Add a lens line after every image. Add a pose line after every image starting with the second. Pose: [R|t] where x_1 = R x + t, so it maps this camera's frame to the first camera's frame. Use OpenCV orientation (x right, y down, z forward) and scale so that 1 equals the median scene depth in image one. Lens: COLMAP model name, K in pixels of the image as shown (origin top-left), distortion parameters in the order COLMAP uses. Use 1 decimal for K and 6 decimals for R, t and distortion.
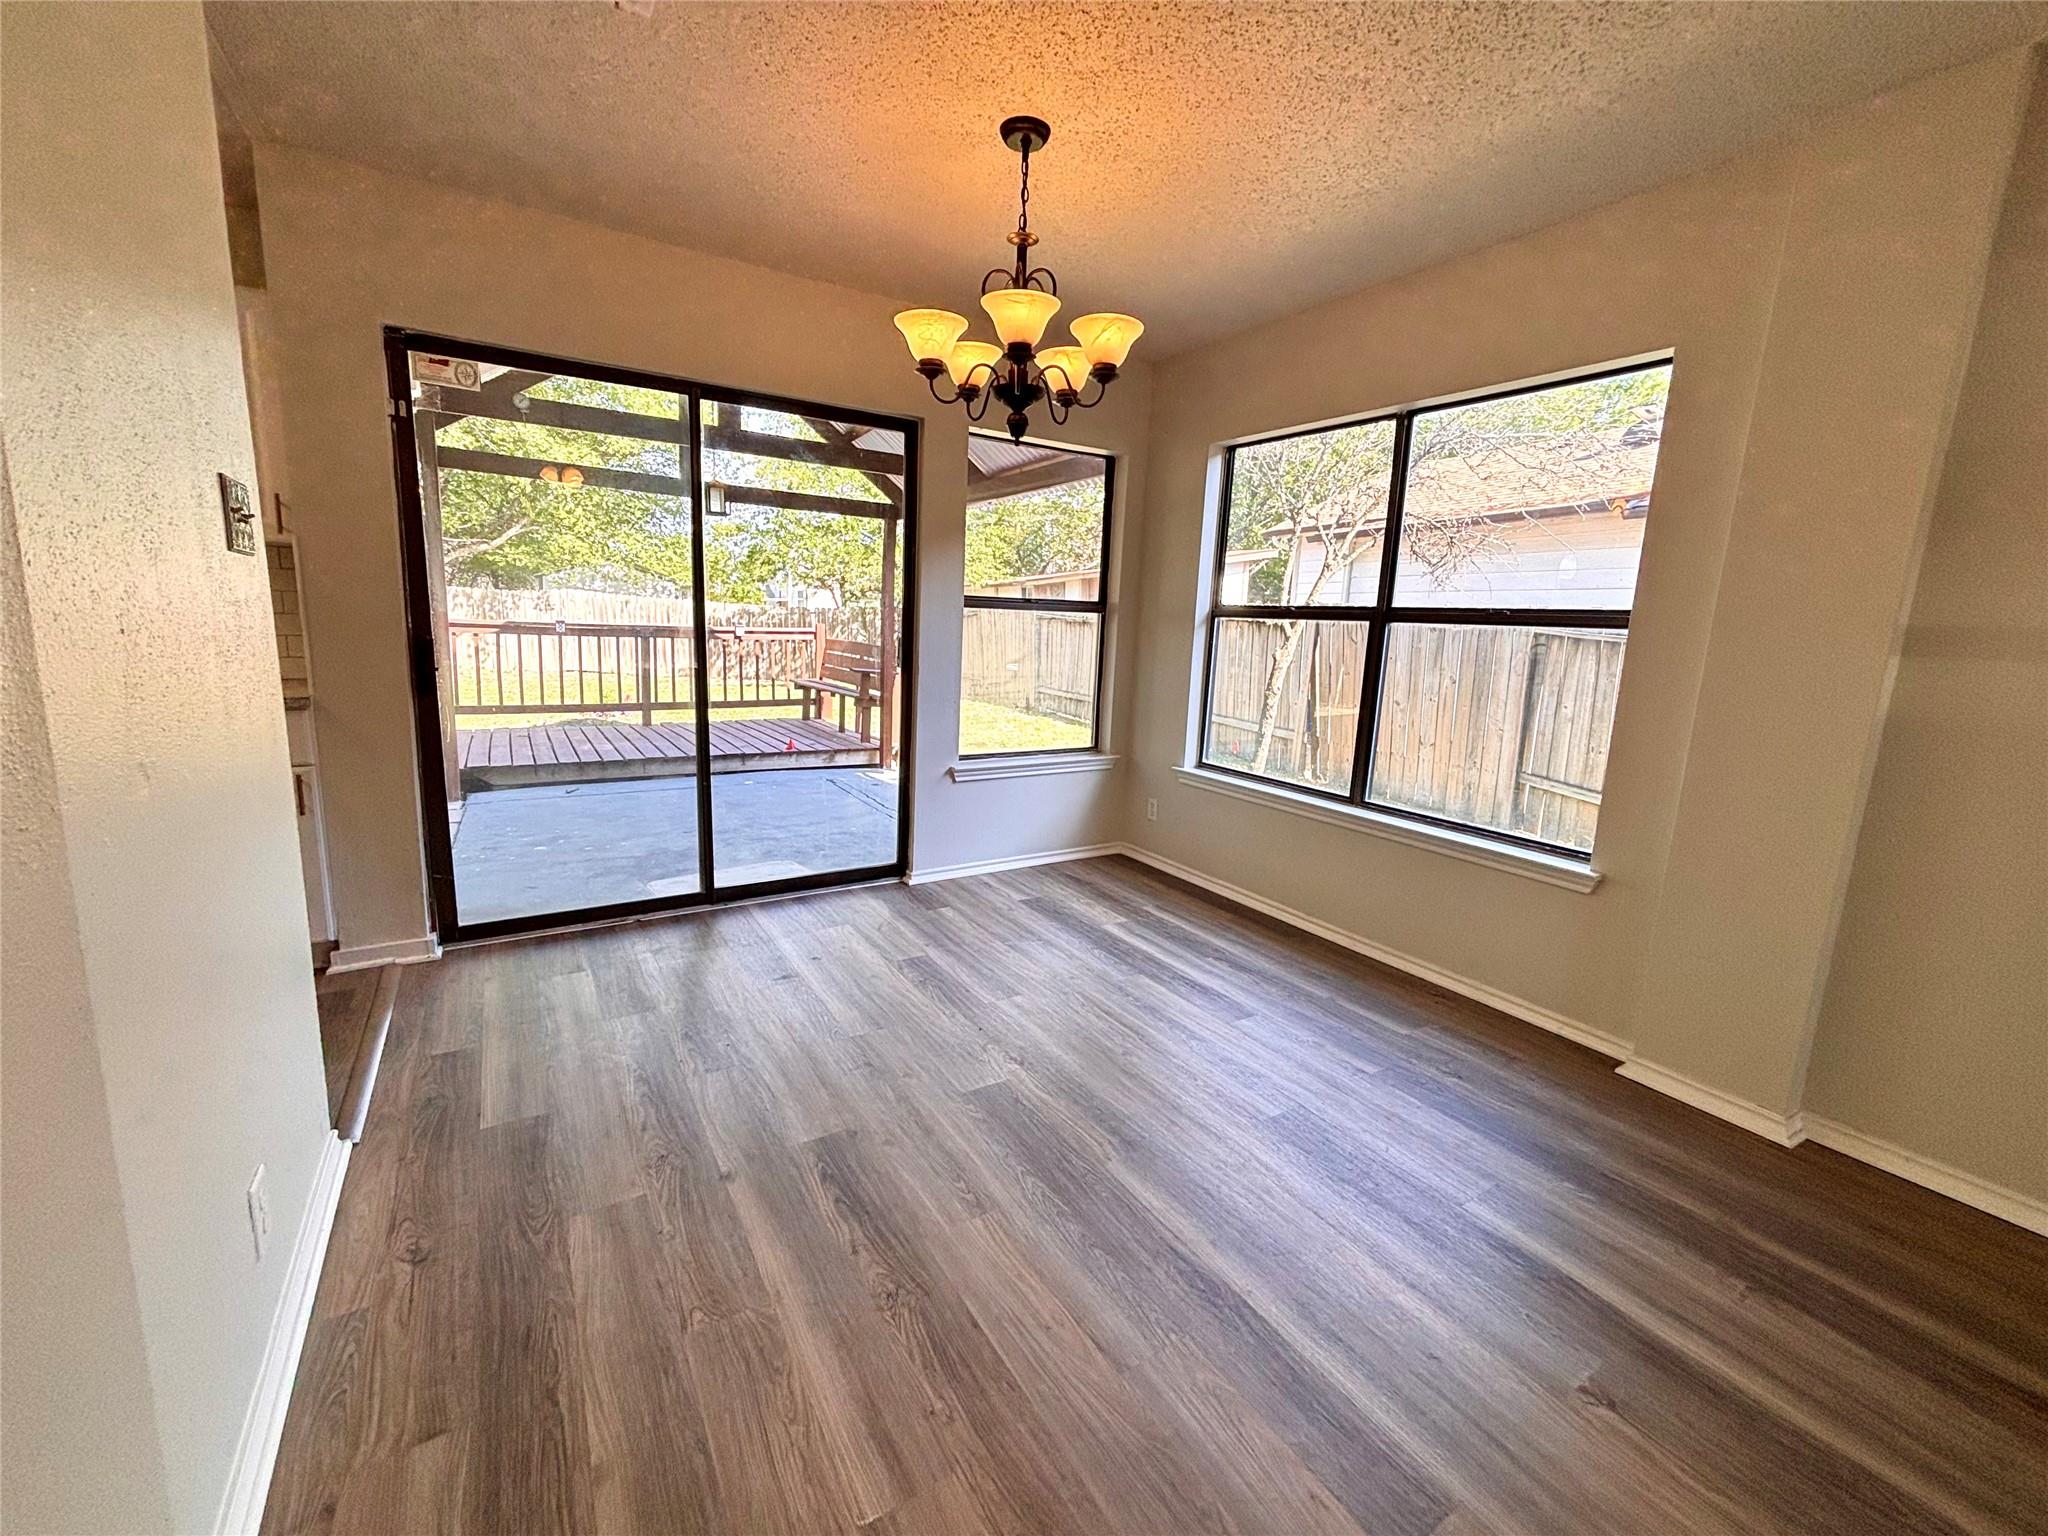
lens RADIAL K [[819.3, 0, 1021.9], [0, 819.3, 766.3], [0, 0, 1]] dist [0.002890, -0.001190]
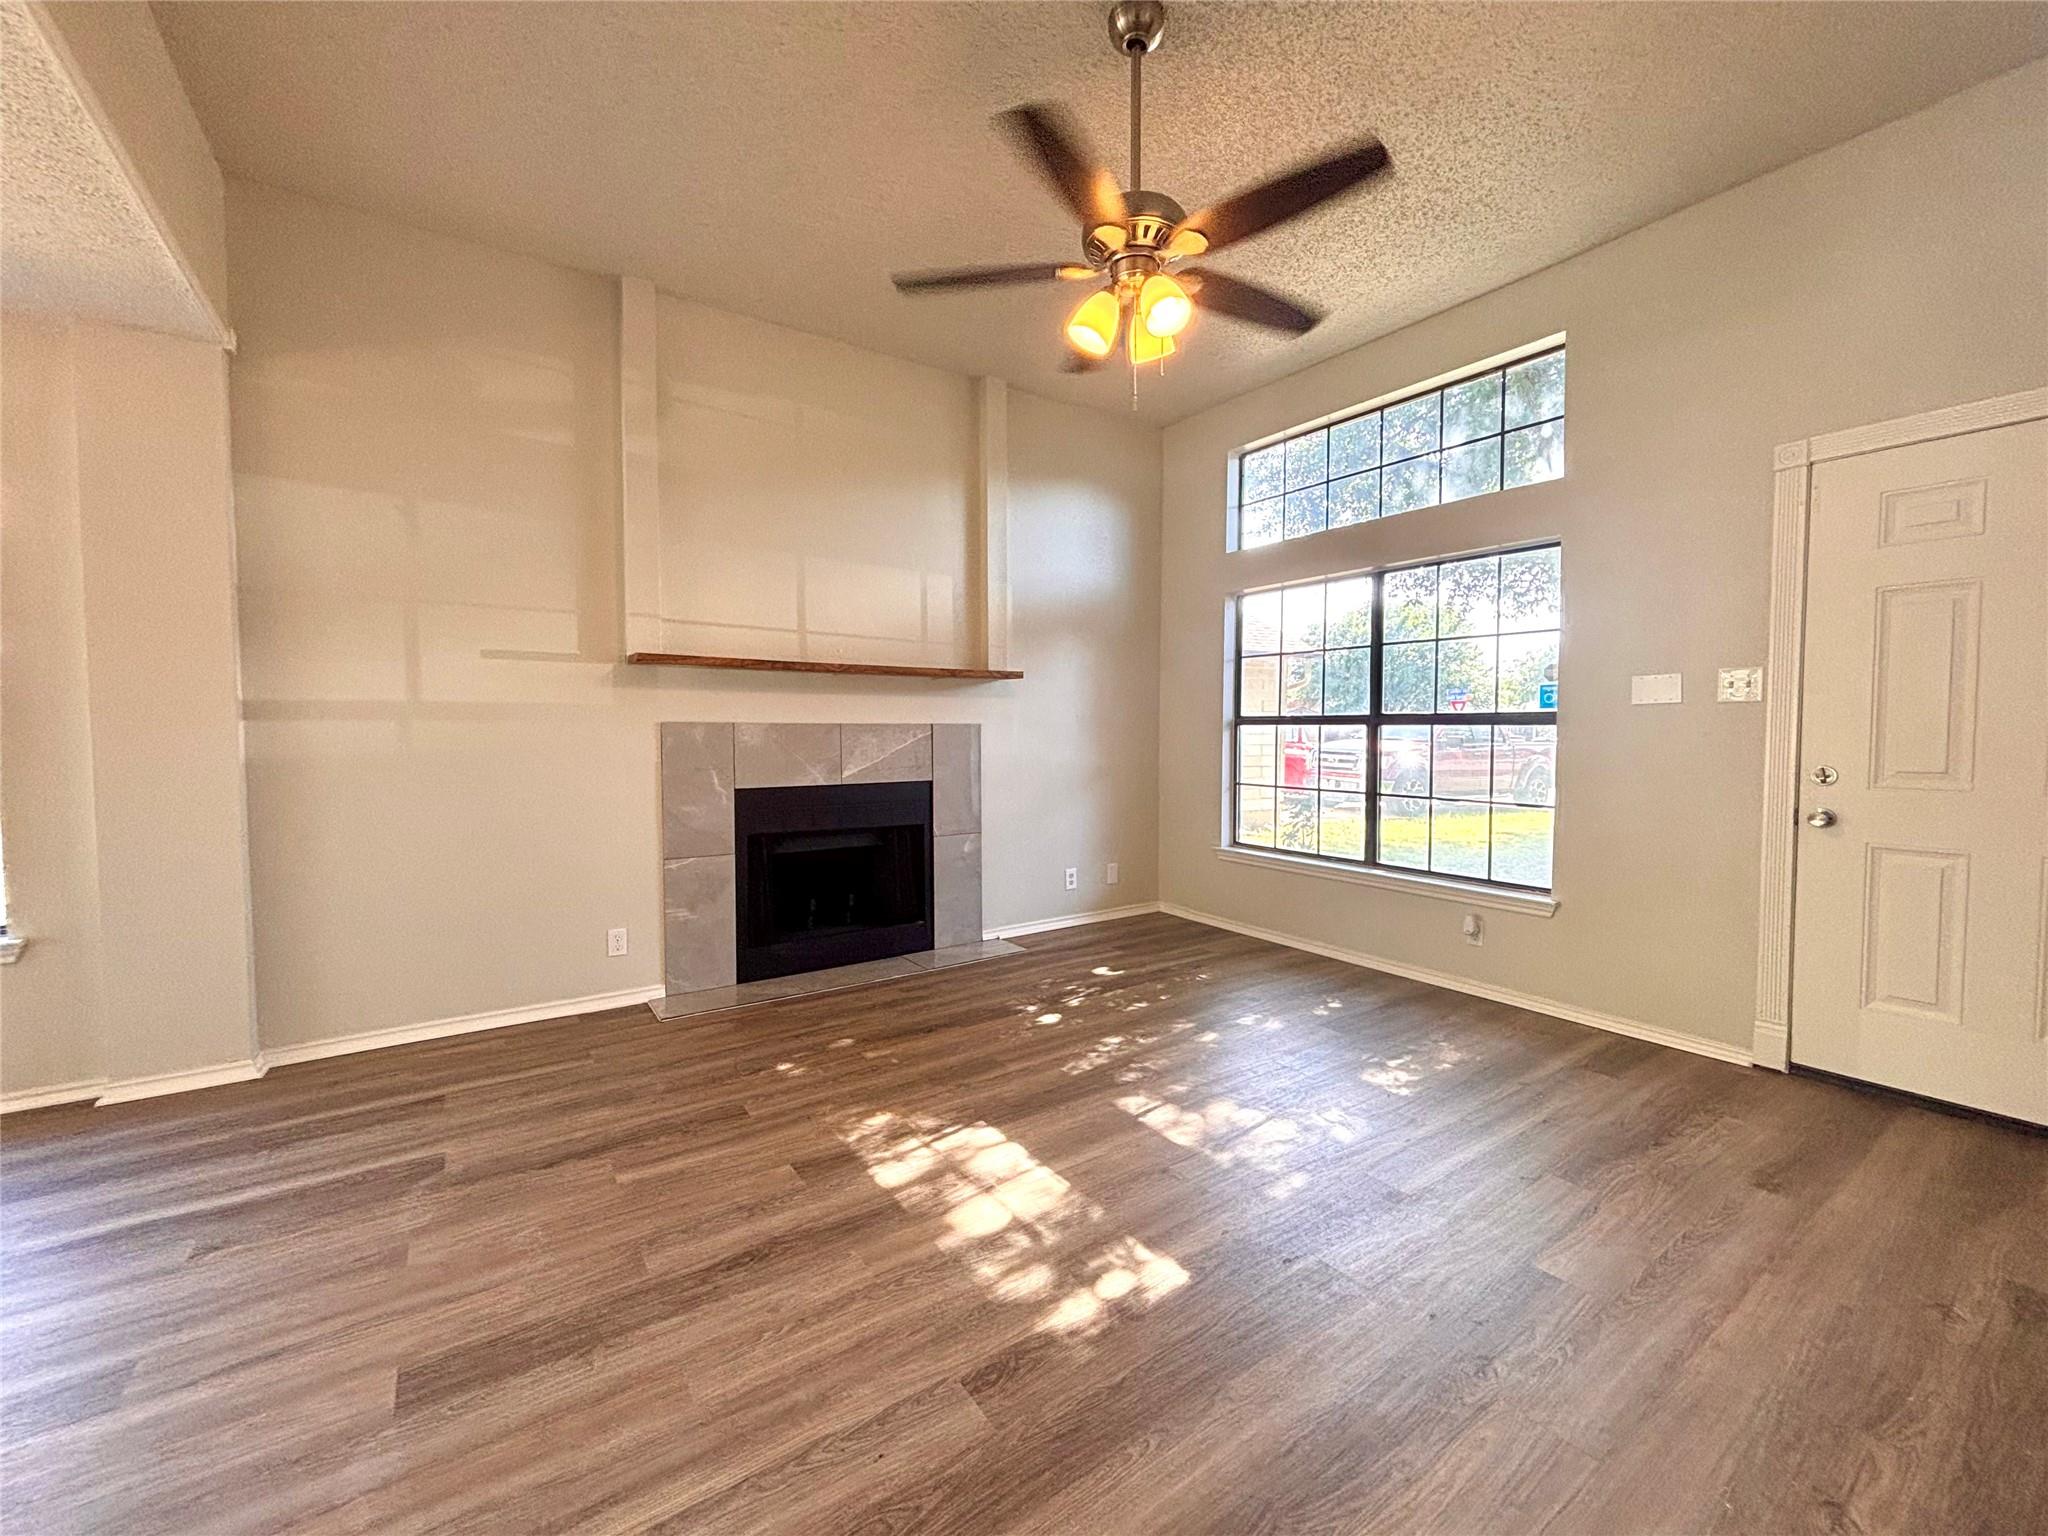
lens RADIAL K [[819.3, 0, 1026.2], [0, 819.3, 767.8], [0, 0, 1]] dist [0.002890, -0.001190]
pose [[-0.044674, -0.087163, 0.995192, -0.246791], [0.180711, 0.979047, 0.093861, 0.035715], [-0.982521, 0.184035, -0.027987, -0.174210]]
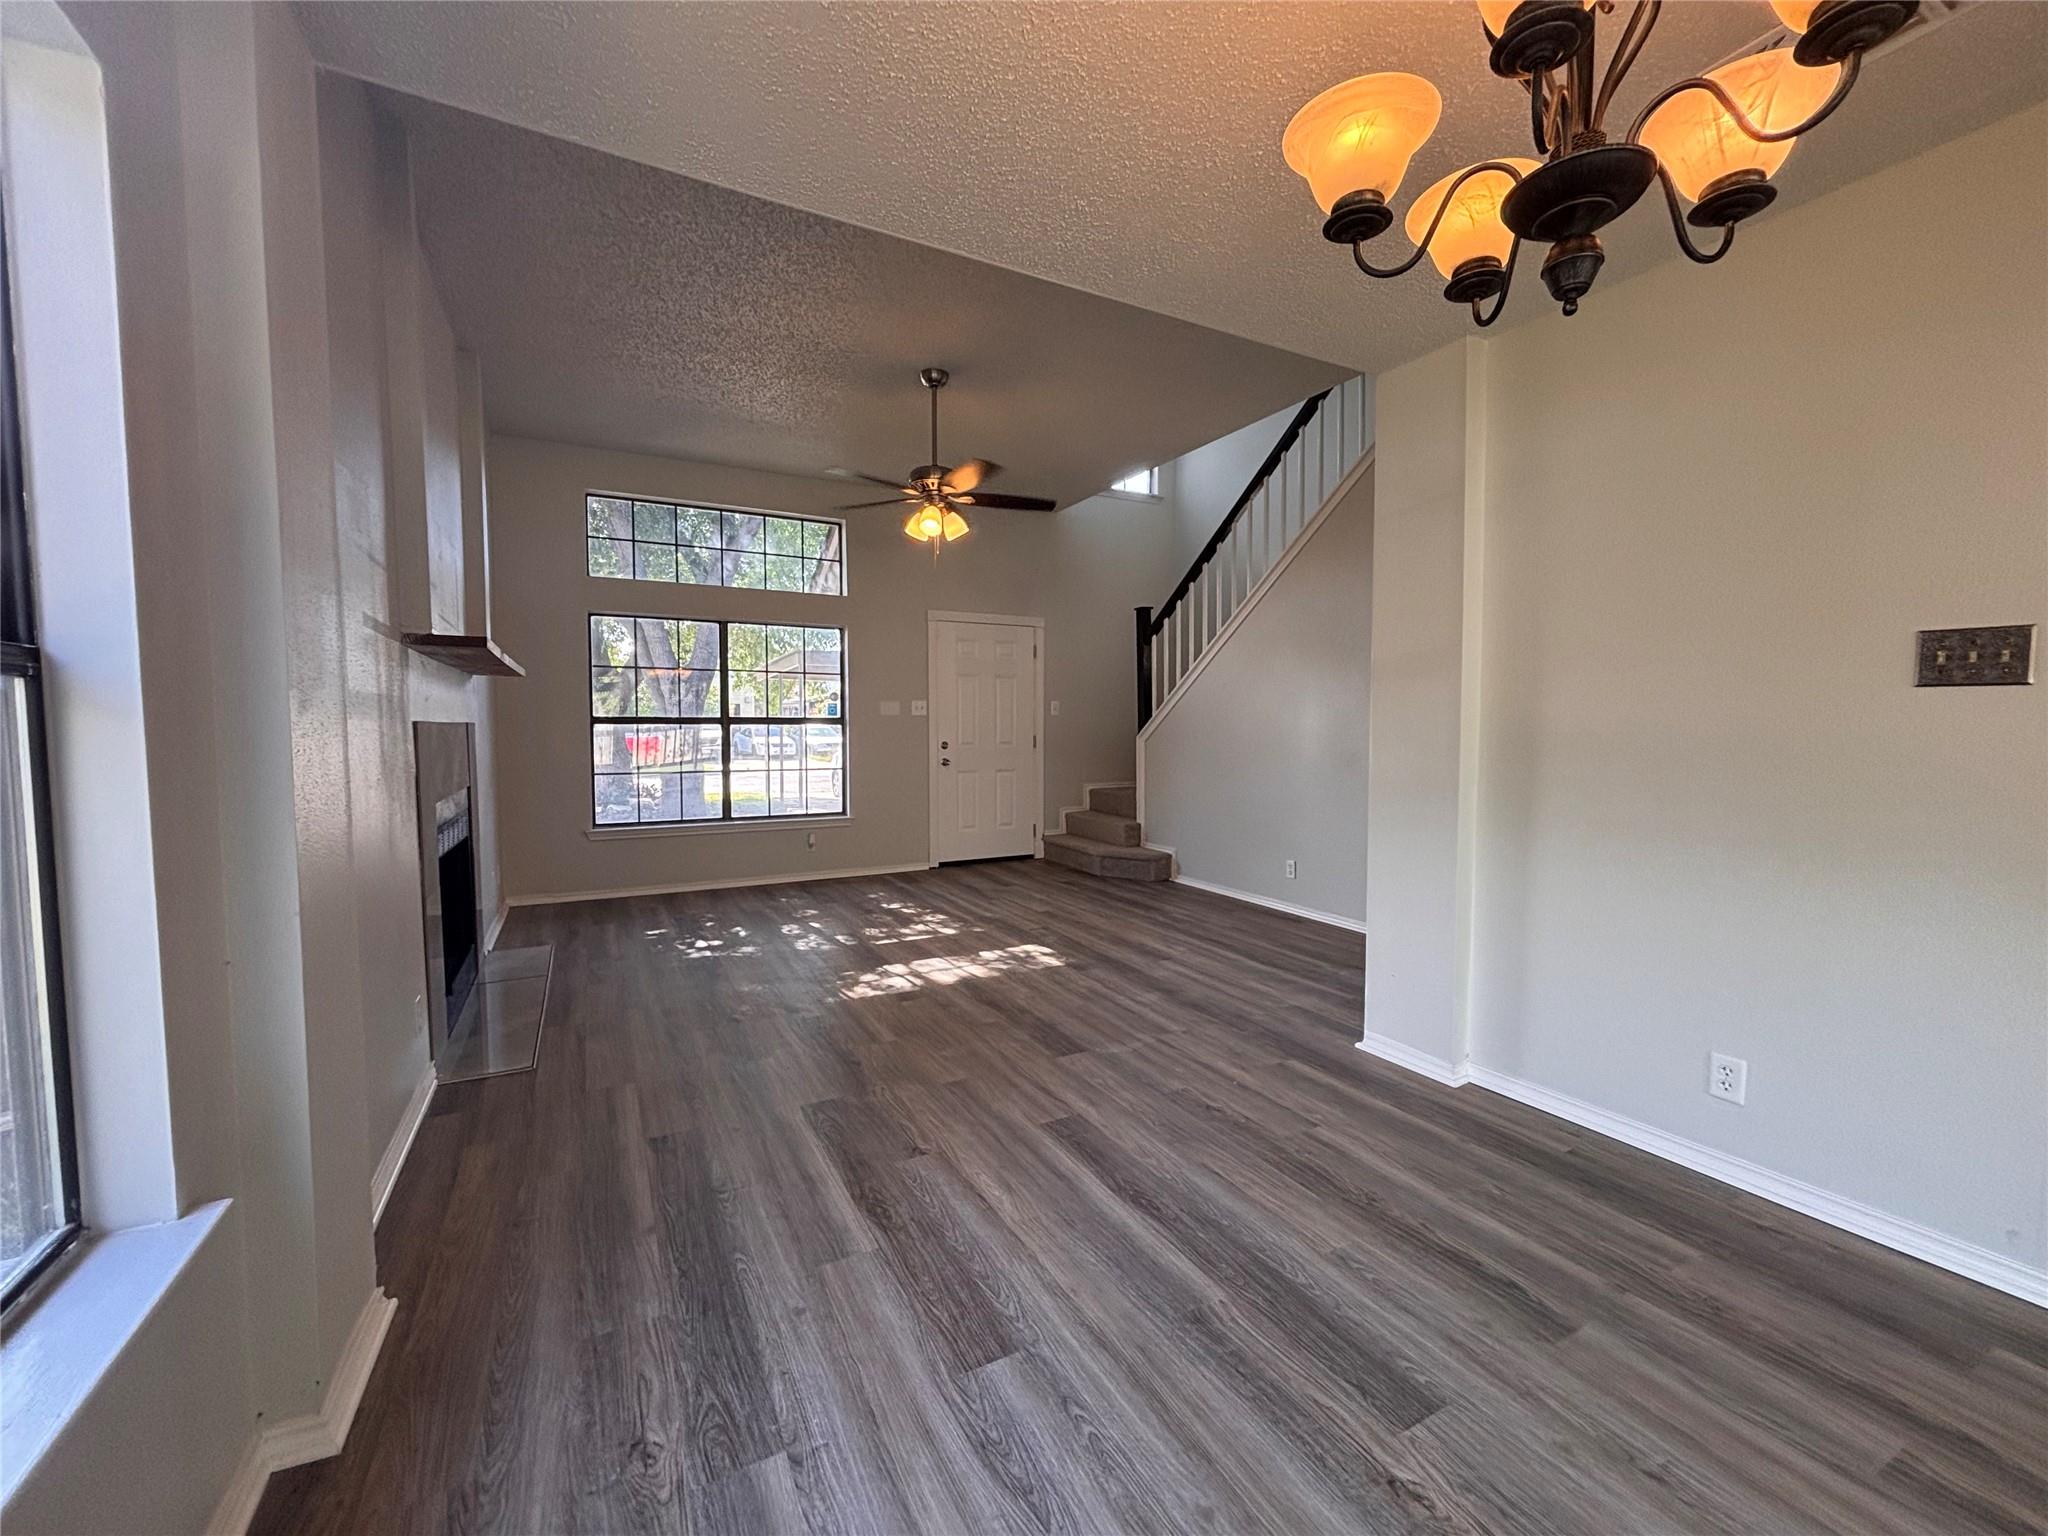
lens RADIAL K [[819.3, 0, 1026.0], [0, 819.3, 756.9], [0, 0, 1]] dist [0.002890, -0.001190]
pose [[-0.996619, -0.041020, 0.071196, 0.147694], [-0.024054, 0.974163, 0.224560, -0.158828], [-0.078568, 0.222088, -0.971856, 0.926808]]
